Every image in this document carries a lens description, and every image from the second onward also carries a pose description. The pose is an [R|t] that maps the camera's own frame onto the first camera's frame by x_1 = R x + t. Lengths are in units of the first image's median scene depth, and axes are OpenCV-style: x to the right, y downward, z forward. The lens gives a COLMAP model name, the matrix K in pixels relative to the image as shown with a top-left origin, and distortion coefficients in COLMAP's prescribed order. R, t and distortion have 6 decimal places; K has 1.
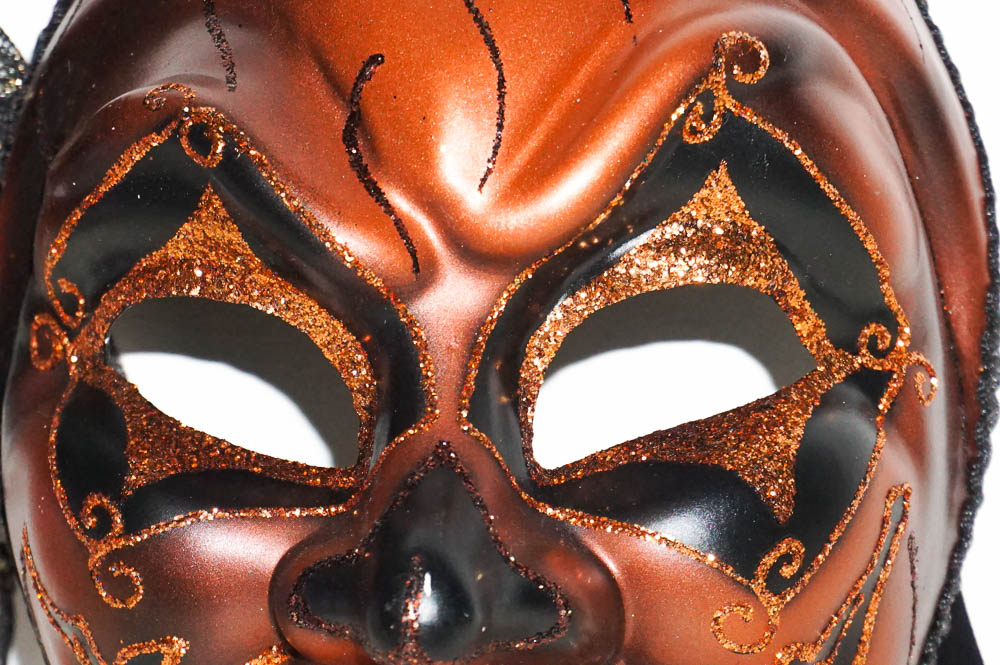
lens RADIAL K [[2937.8, 0, 509.1], [0, 2937.8, 330.9], [0, 0, 1]] dist [0.013133, 0.000000]
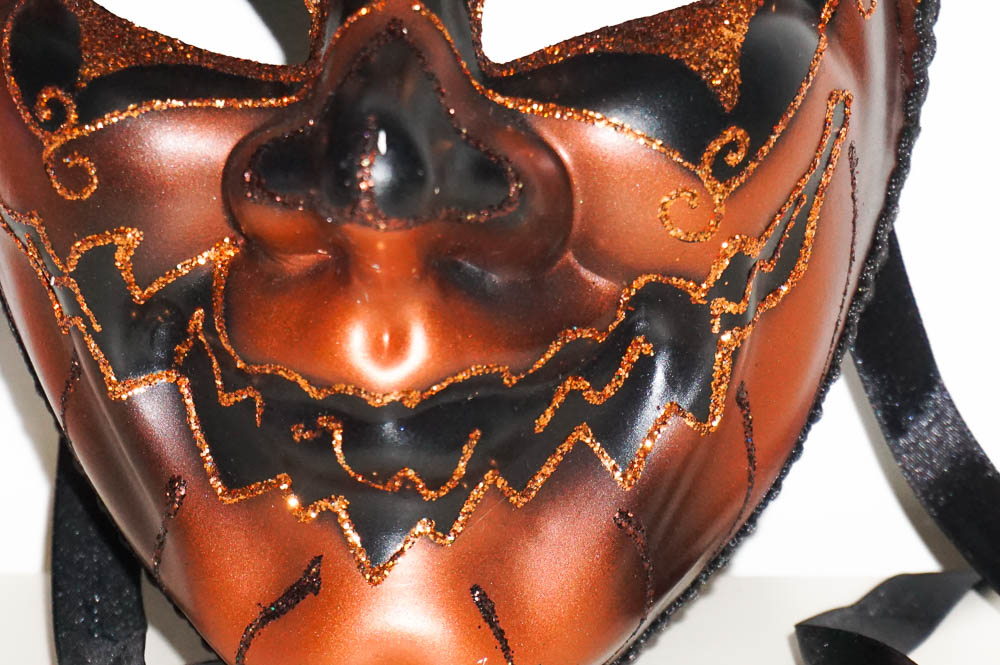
lens RADIAL K [[2937.8, 0, 491.1], [0, 2937.8, 332.7], [0, 0, 1]] dist [0.013133, 0.000000]
pose [[0.999650, -0.000241, 0.026471, -0.015736], [0.000351, 0.999991, -0.004151, 0.144369], [-0.026470, 0.004159, 0.999641, -0.014851]]
